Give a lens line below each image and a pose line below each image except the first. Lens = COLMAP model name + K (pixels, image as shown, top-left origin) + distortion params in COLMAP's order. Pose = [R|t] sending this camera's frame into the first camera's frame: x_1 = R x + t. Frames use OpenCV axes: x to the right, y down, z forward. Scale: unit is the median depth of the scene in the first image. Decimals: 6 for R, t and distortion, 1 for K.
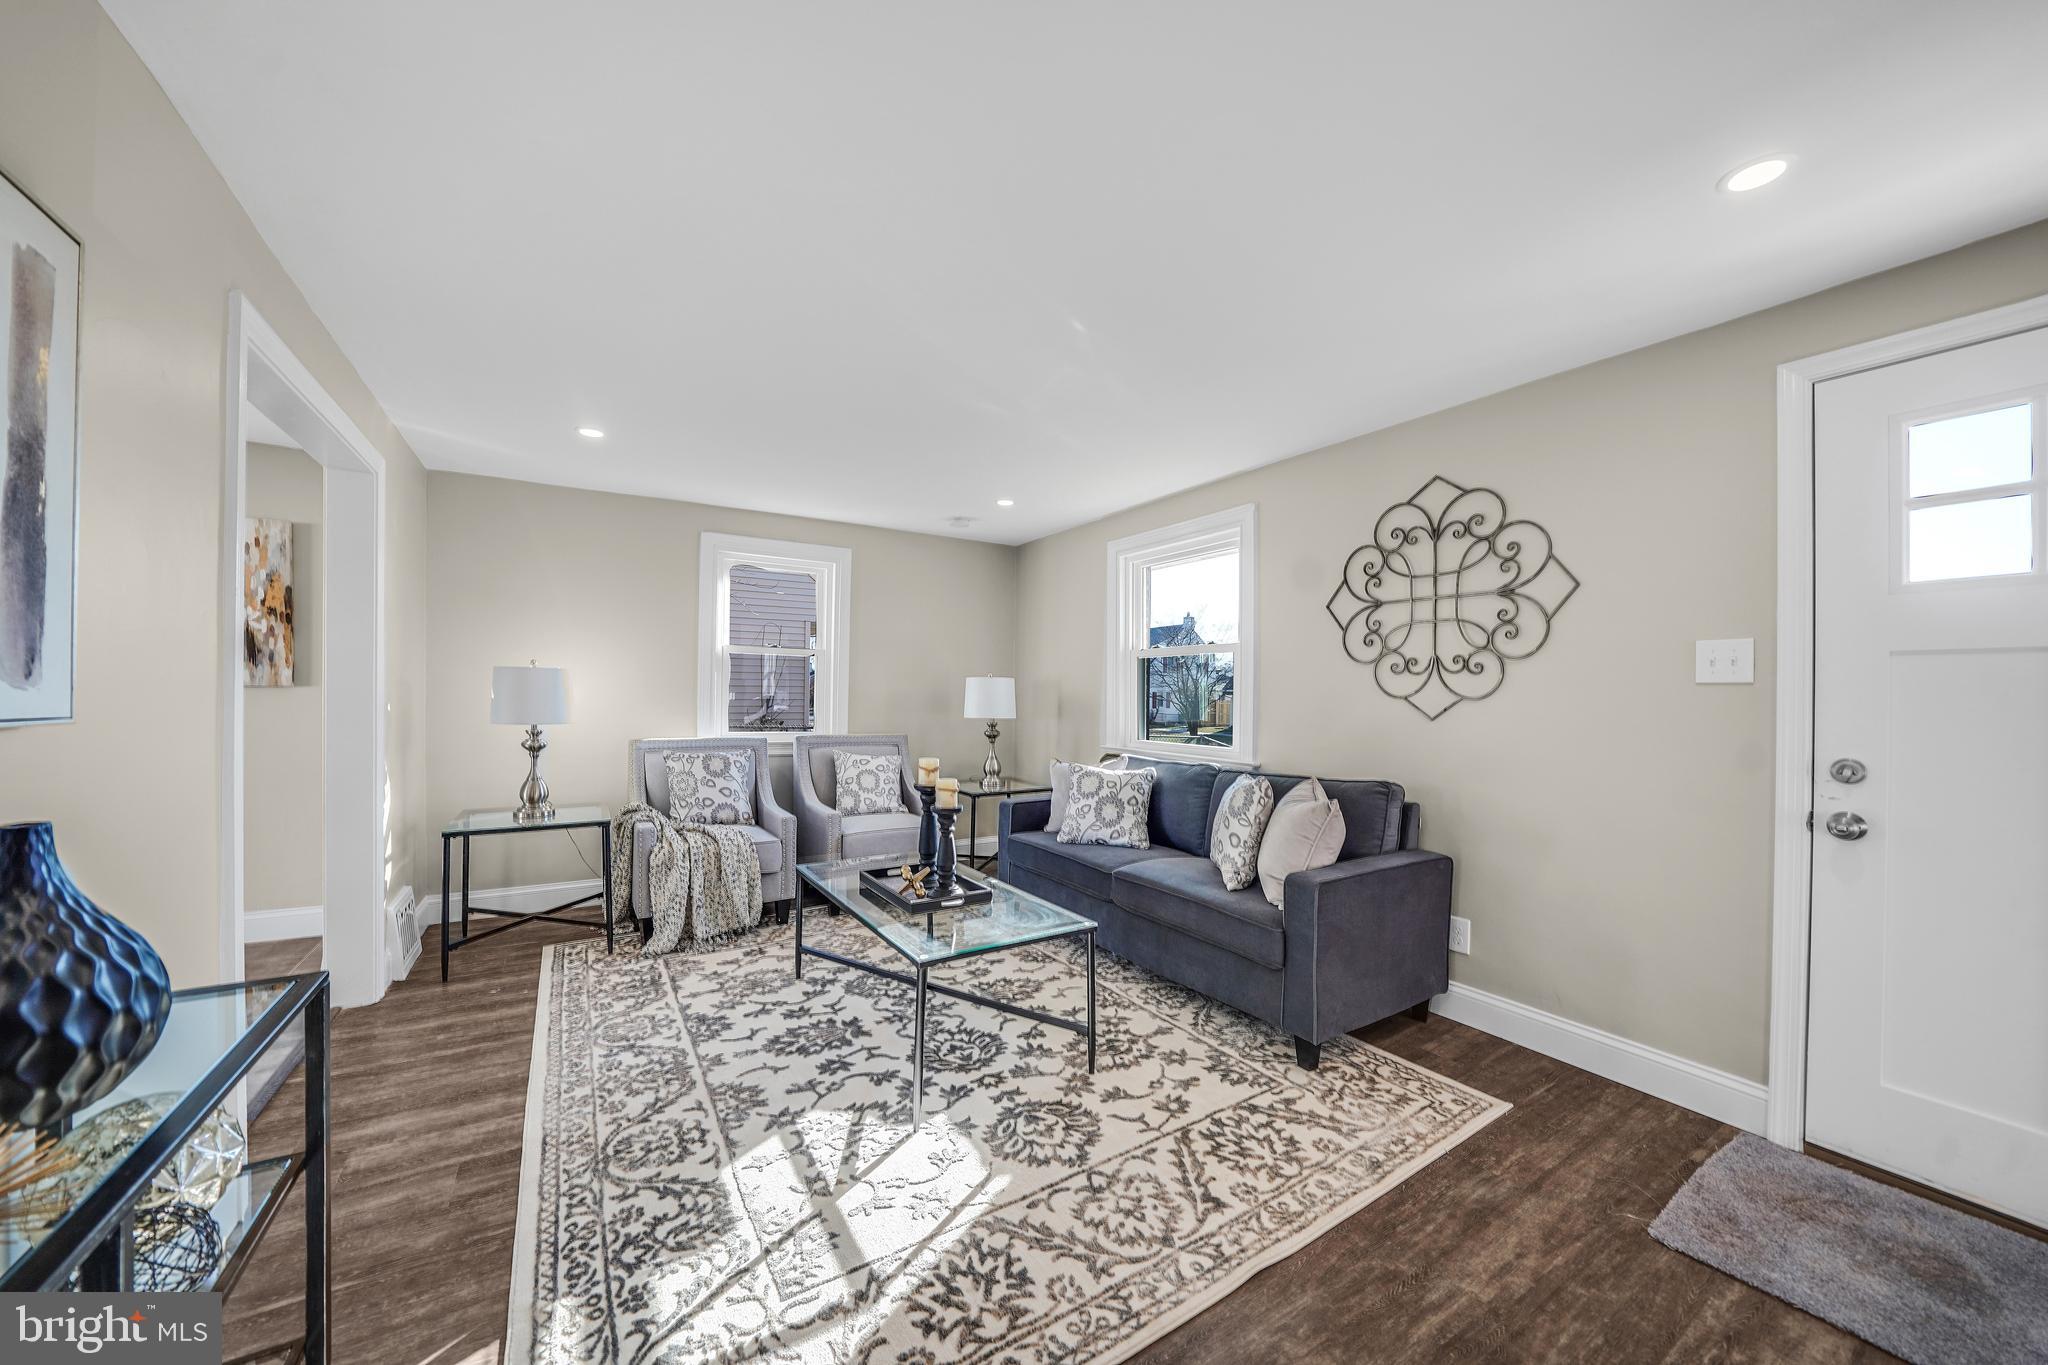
lens RADIAL K [[711.5, 0, 1024.6], [0, 711.5, 690.1], [0, 0, 1]] dist [-0.019357, 0.000043]
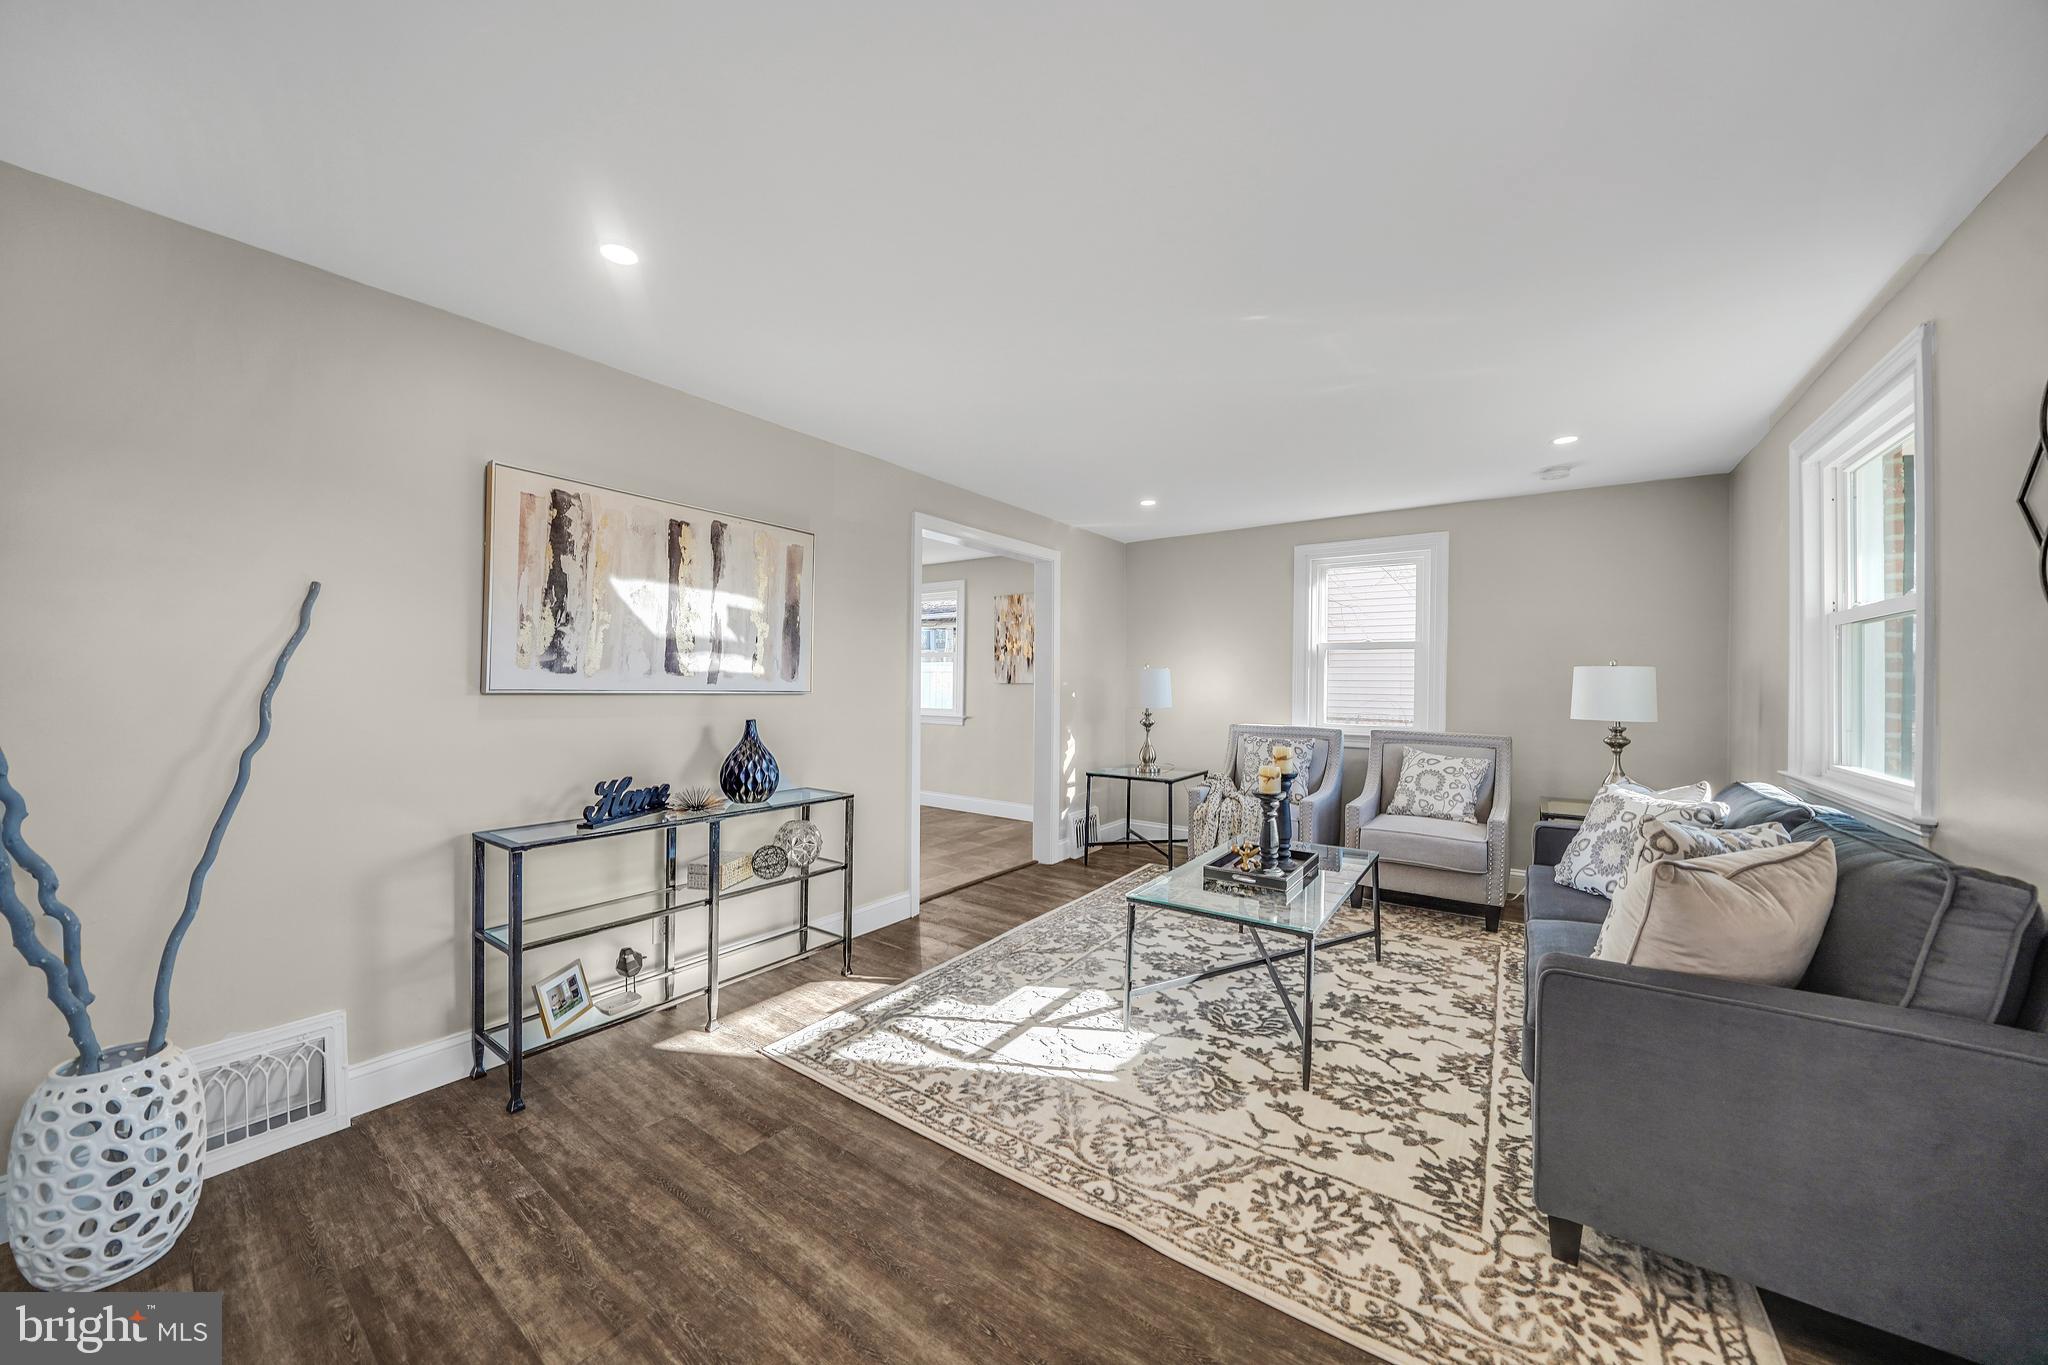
lens RADIAL K [[707.5, 0, 1015.7], [0, 707.5, 685.2], [0, 0, 1]] dist [-0.027827, 0.003835]
pose [[0.384693, -0.003704, -0.923037, 0.741128], [0.000284, 0.999992, -0.003895, 0.009264], [0.923045, 0.001236, 0.384691, 0.268259]]
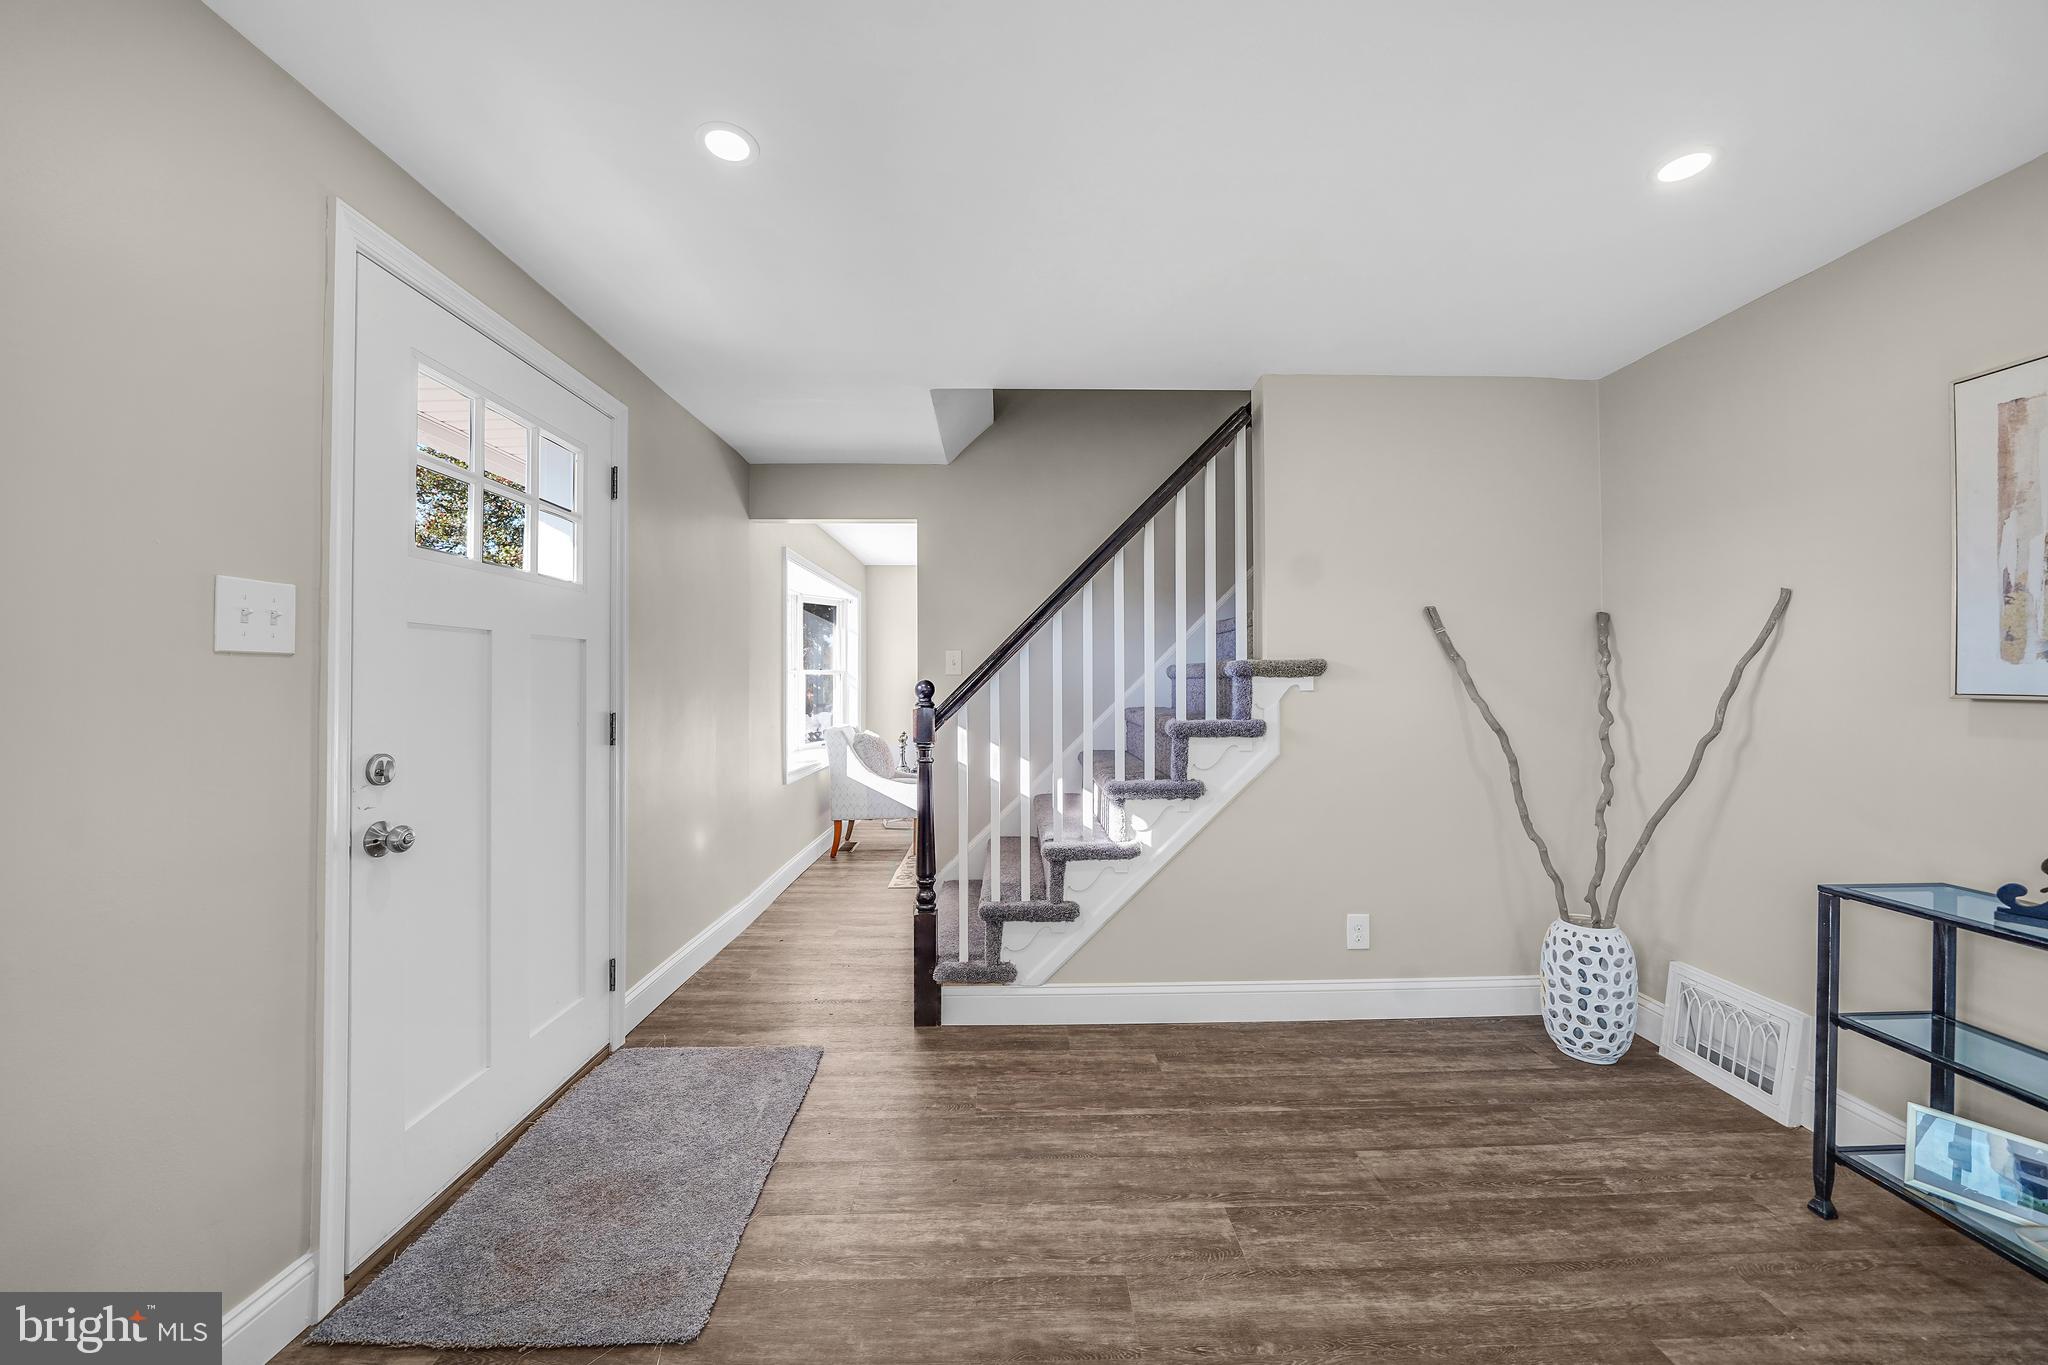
lens RADIAL K [[743.2, 0, 1042.4], [0, 743.2, 678.6], [0, 0, 1]] dist [-0.014000, -0.000016]
pose [[-0.870855, -0.006377, 0.491499, 0.087639], [-0.009043, 0.999954, -0.003049, 0.006865], [-0.491457, -0.007100, -0.870873, 0.983564]]
